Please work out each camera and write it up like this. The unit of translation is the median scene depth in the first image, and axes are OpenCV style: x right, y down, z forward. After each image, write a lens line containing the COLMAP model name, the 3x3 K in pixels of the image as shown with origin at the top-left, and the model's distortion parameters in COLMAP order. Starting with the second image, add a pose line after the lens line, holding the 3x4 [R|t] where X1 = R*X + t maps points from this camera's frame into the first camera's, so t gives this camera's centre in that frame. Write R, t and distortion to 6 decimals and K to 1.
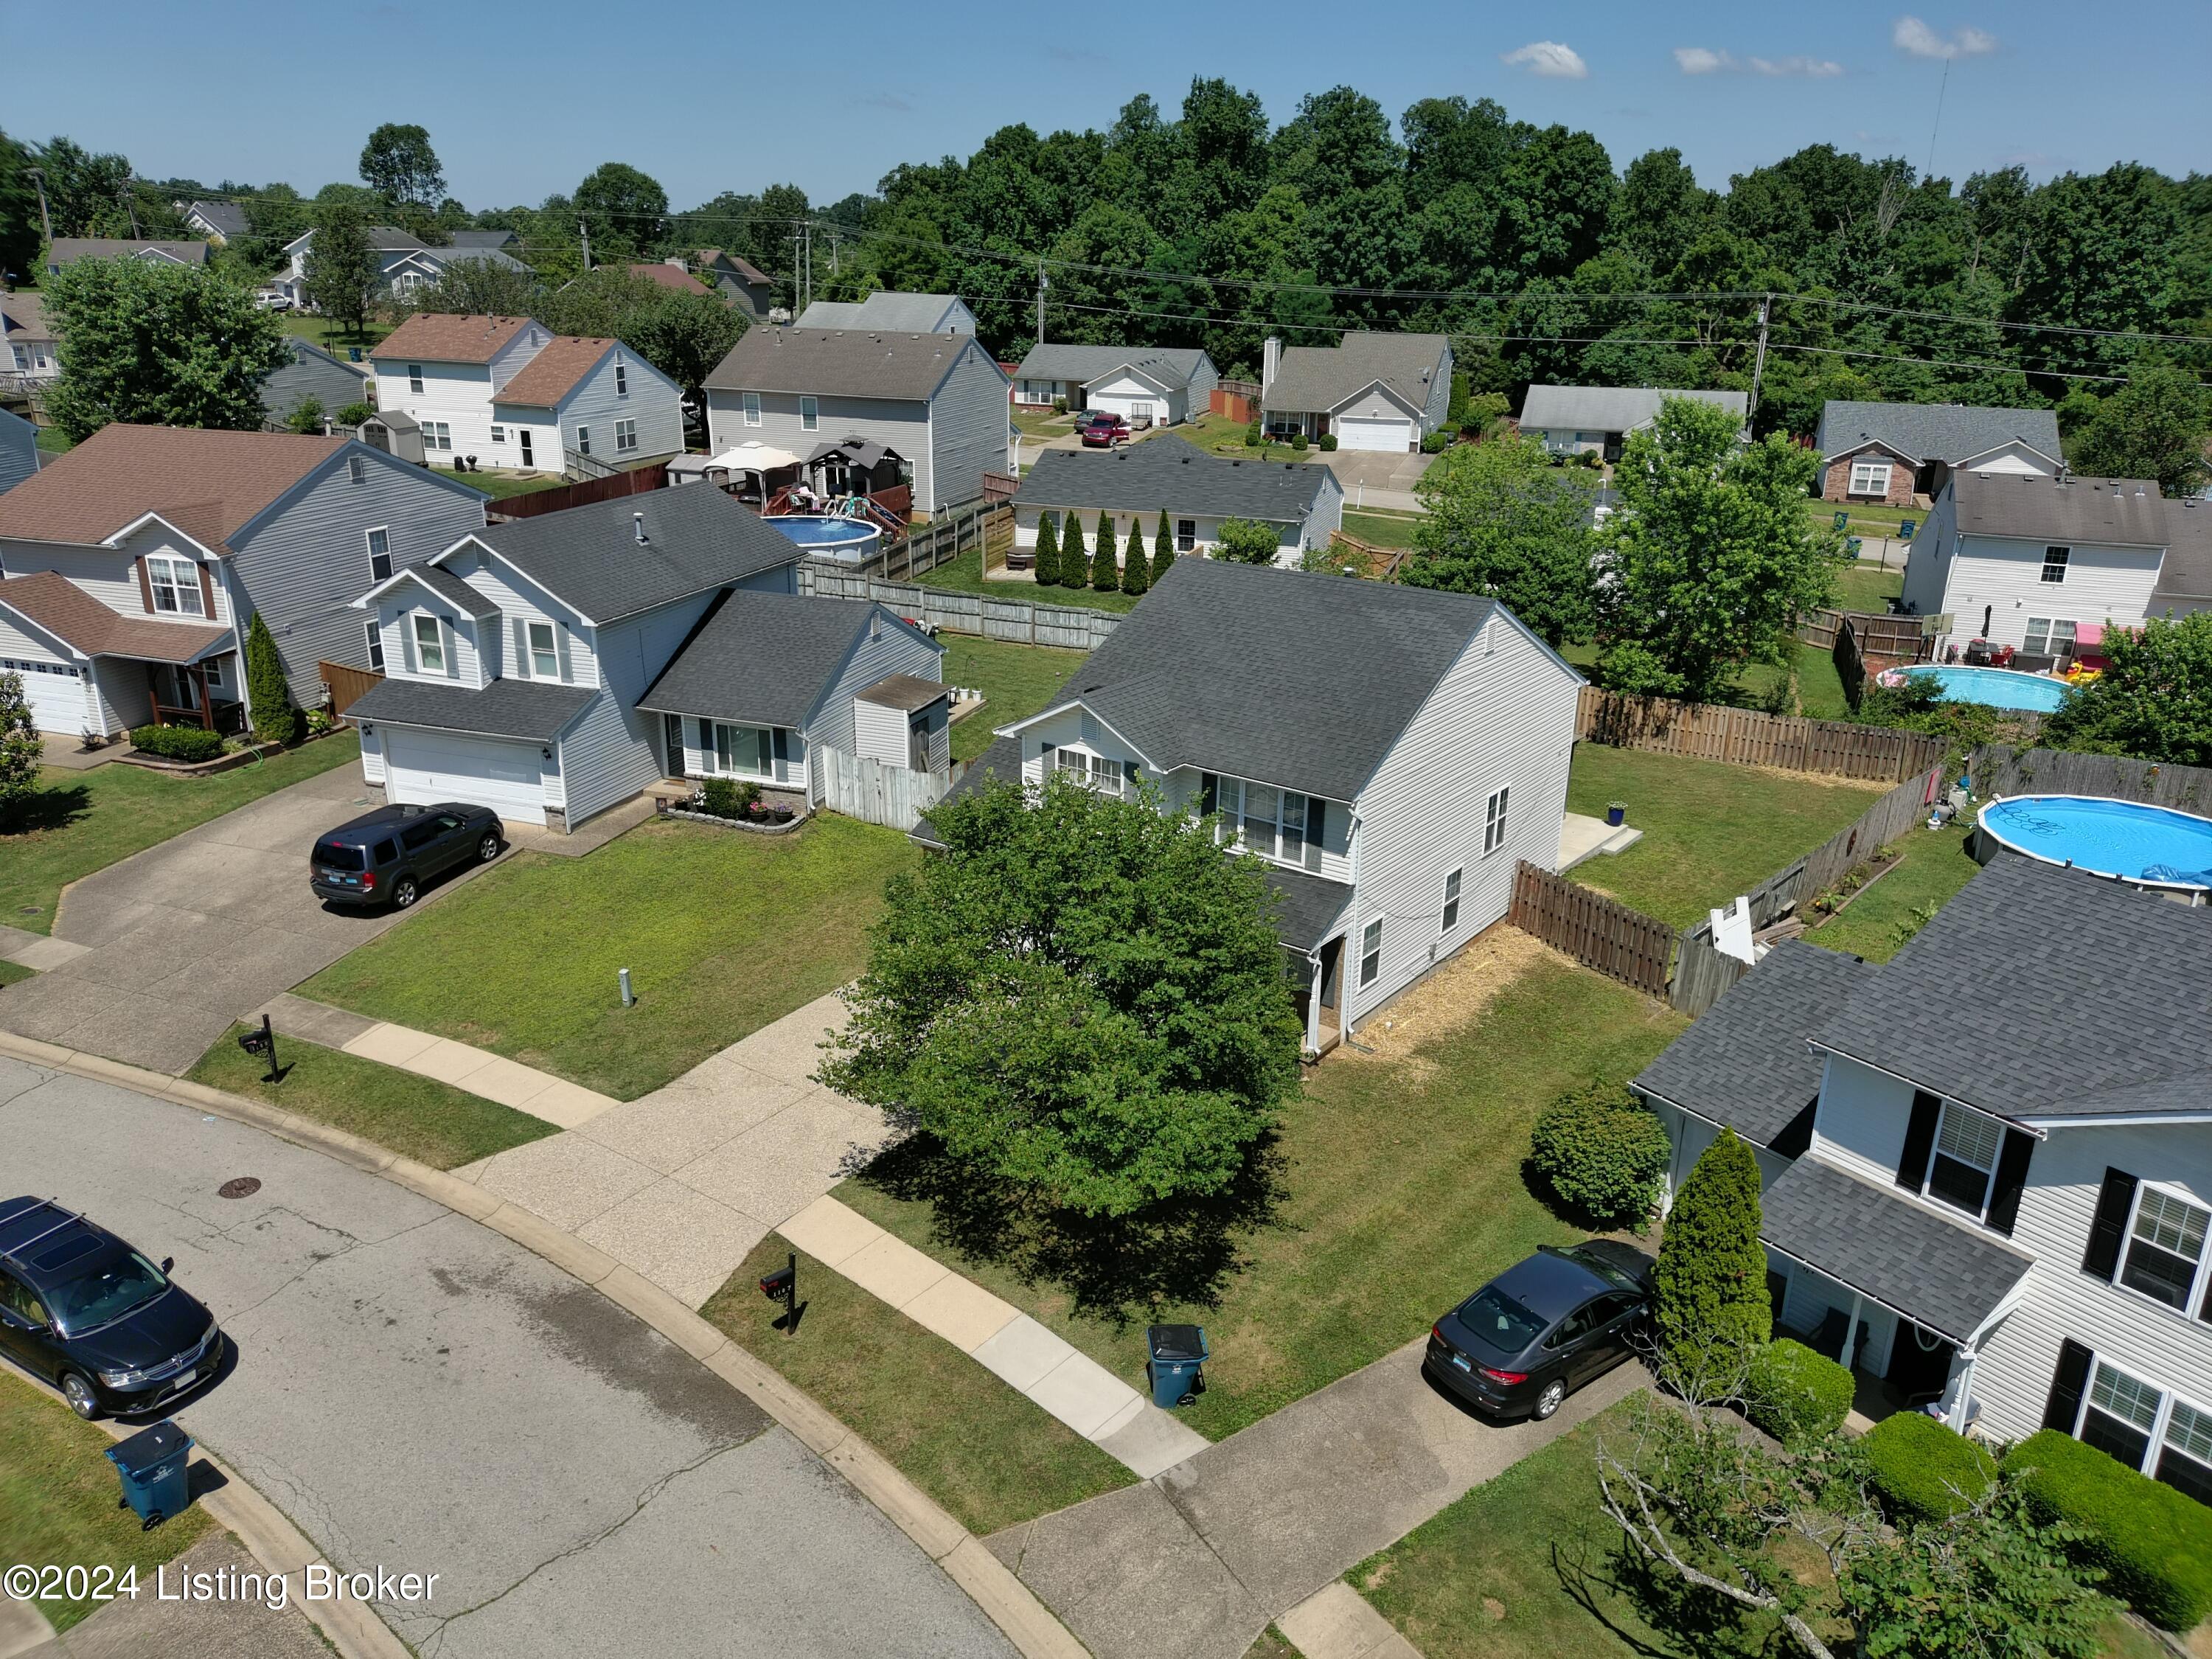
lens RADIAL K [[1645.4, 0, 1109.2], [0, 1645.4, 838.9], [0, 0, 1]] dist [0.119762, -0.196372]
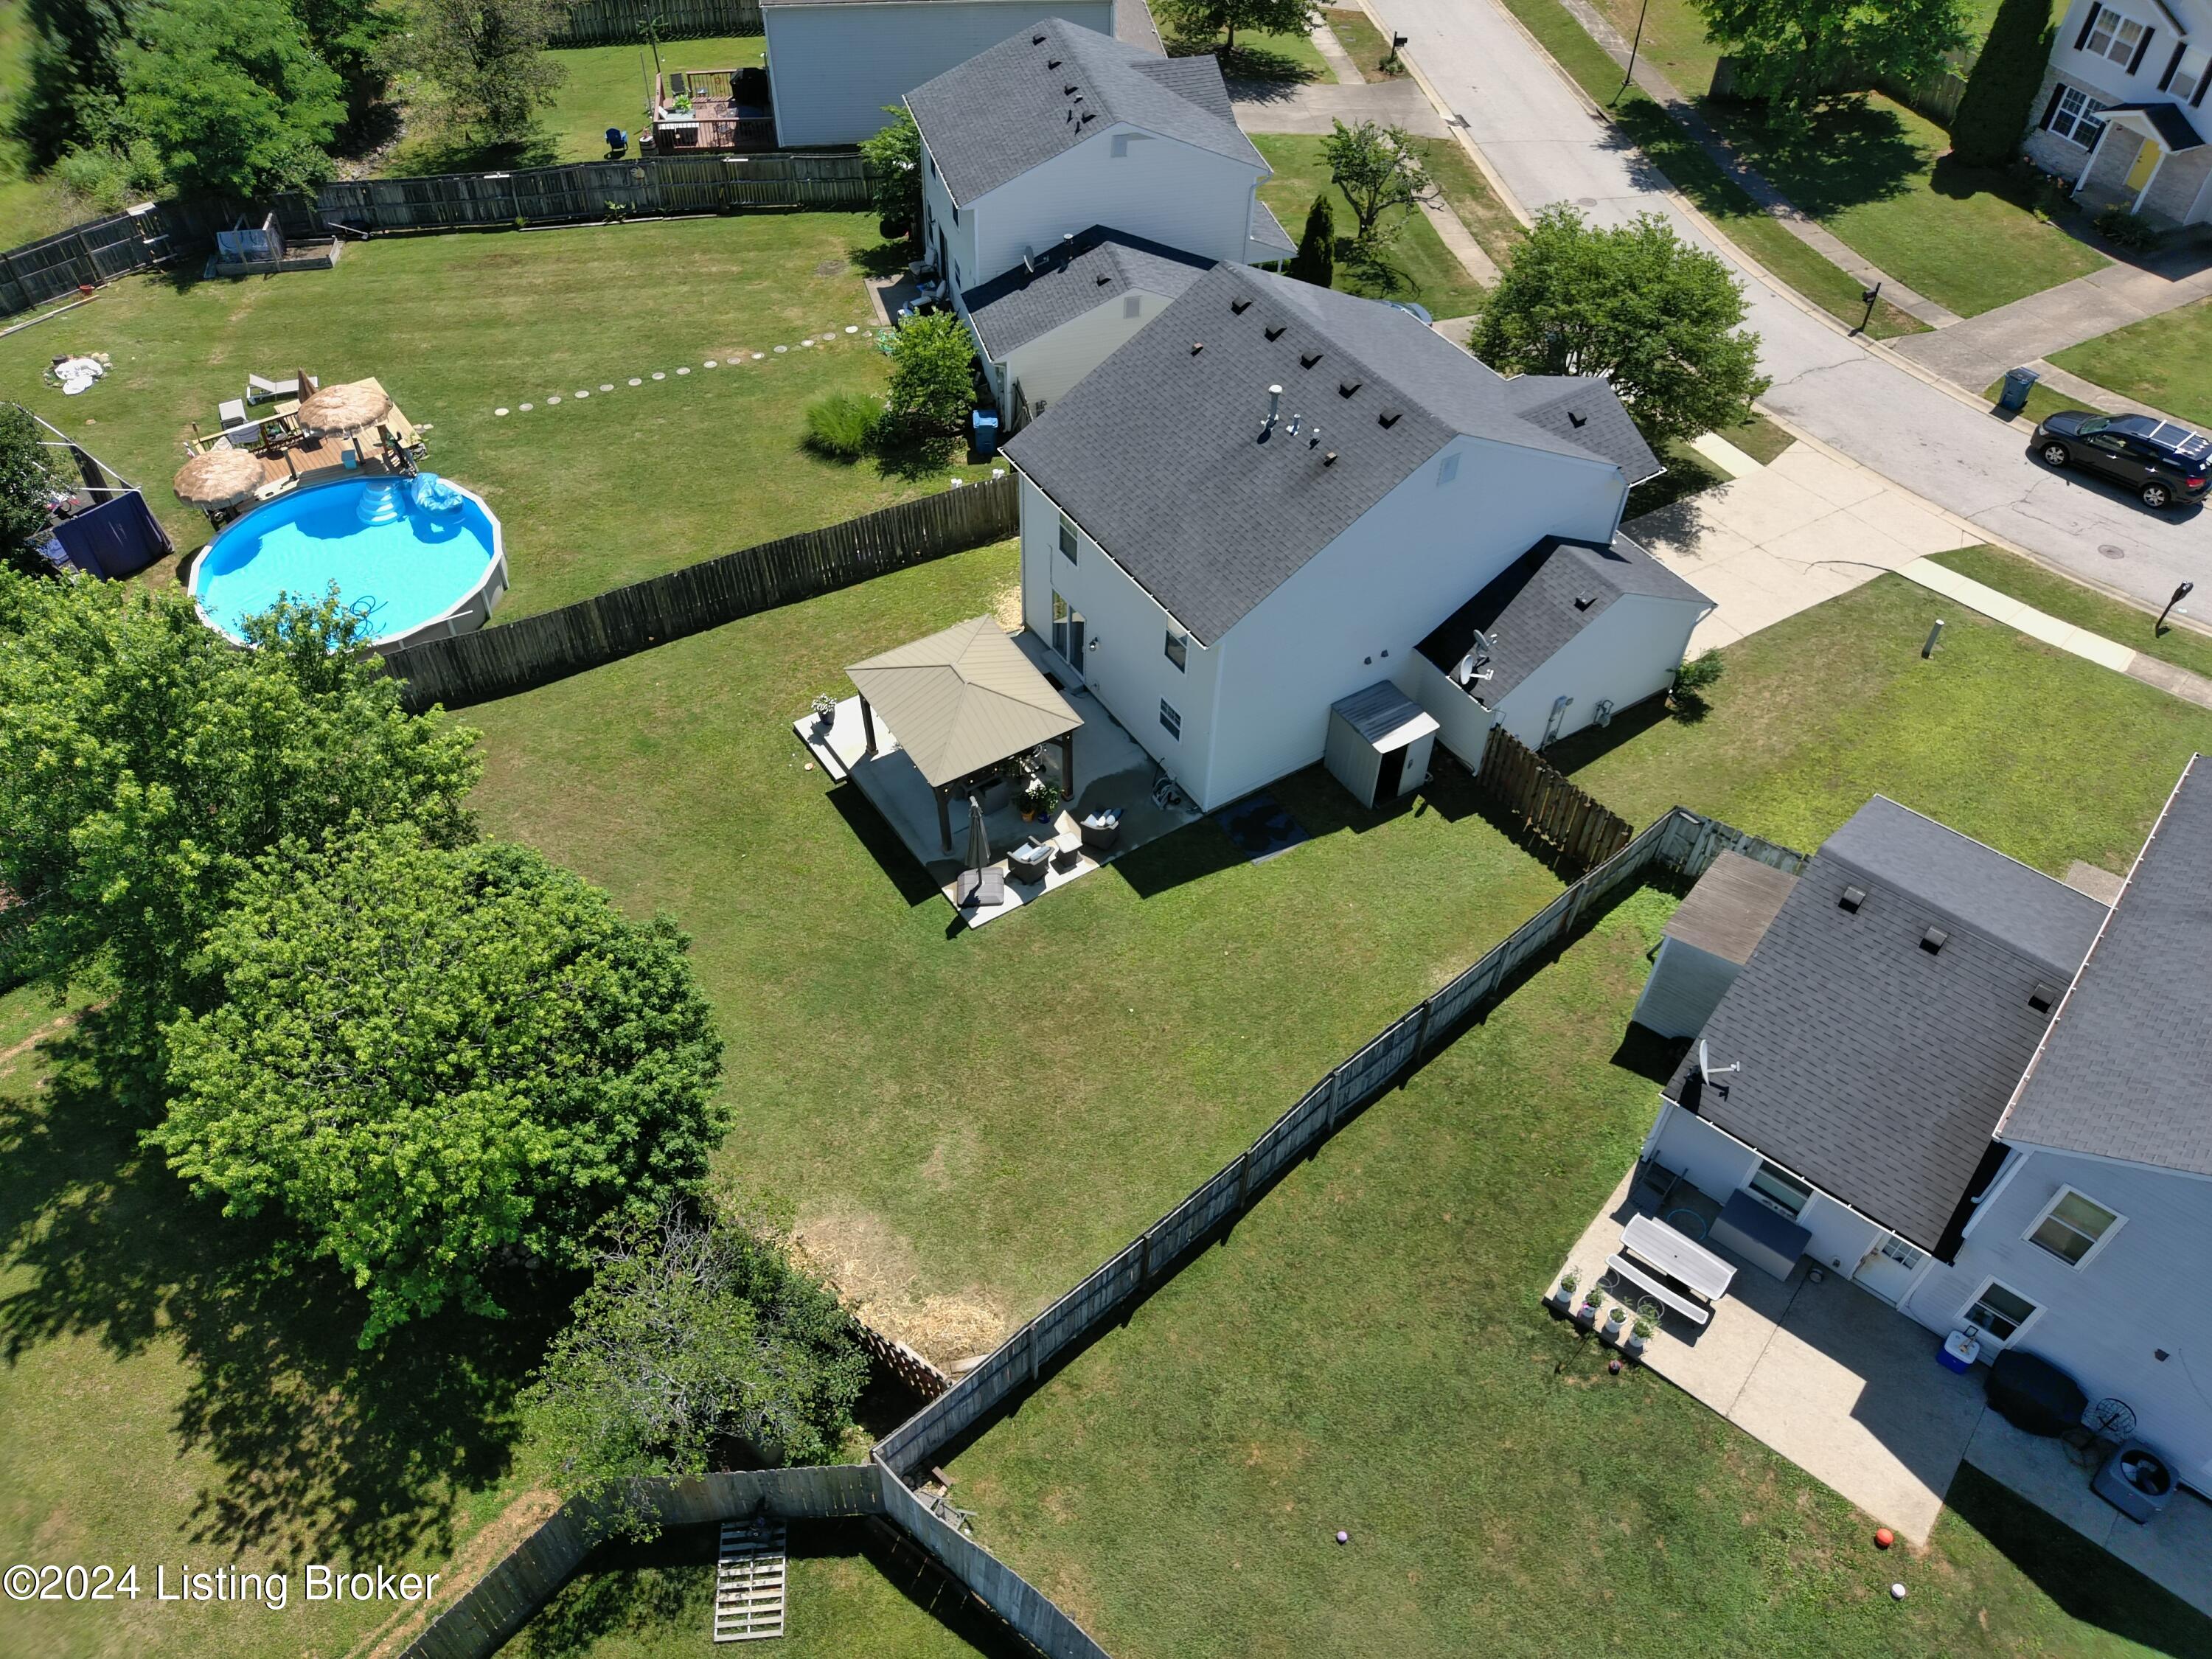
lens RADIAL K [[1645.4, 0, 1109.2], [0, 1645.4, 838.9], [0, 0, 1]] dist [0.119762, -0.196372]
pose [[-0.941602, -0.270855, 0.200056, -0.006650], [0.076142, 0.407466, 0.910041, -0.422371], [-0.328005, 0.872129, -0.363047, 0.755072]]
